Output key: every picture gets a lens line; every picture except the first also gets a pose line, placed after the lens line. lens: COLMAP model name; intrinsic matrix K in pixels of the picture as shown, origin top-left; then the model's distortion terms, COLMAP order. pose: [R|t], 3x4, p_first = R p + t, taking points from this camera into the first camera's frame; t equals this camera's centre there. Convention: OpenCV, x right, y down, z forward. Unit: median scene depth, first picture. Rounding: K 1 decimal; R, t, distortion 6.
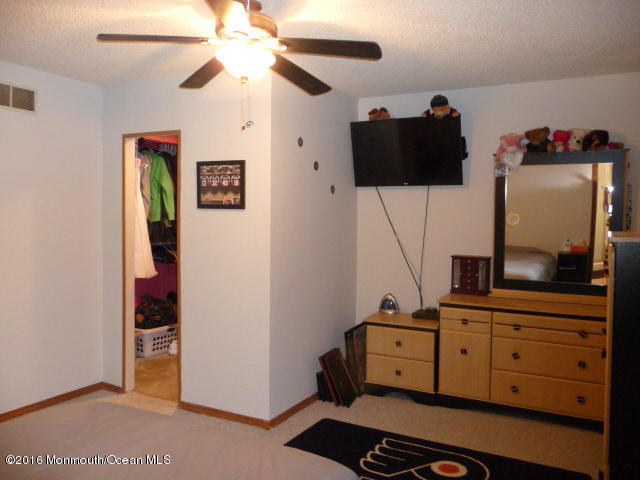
lens RADIAL K [[531.8, 0, 321.6], [0, 531.8, 239.6], [0, 0, 1]] dist [-0.010923, 0.015015]
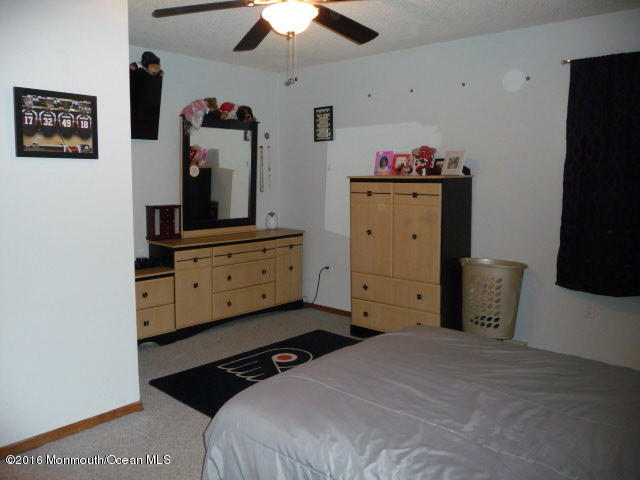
lens RADIAL K [[531.8, 0, 321.8], [0, 531.8, 239.4], [0, 0, 1]] dist [-0.010923, 0.015015]
pose [[0.259826, -0.128427, 0.957077, -0.817364], [0.053976, 0.991499, 0.118393, -0.013669], [-0.964146, 0.020897, 0.264549, 0.458469]]
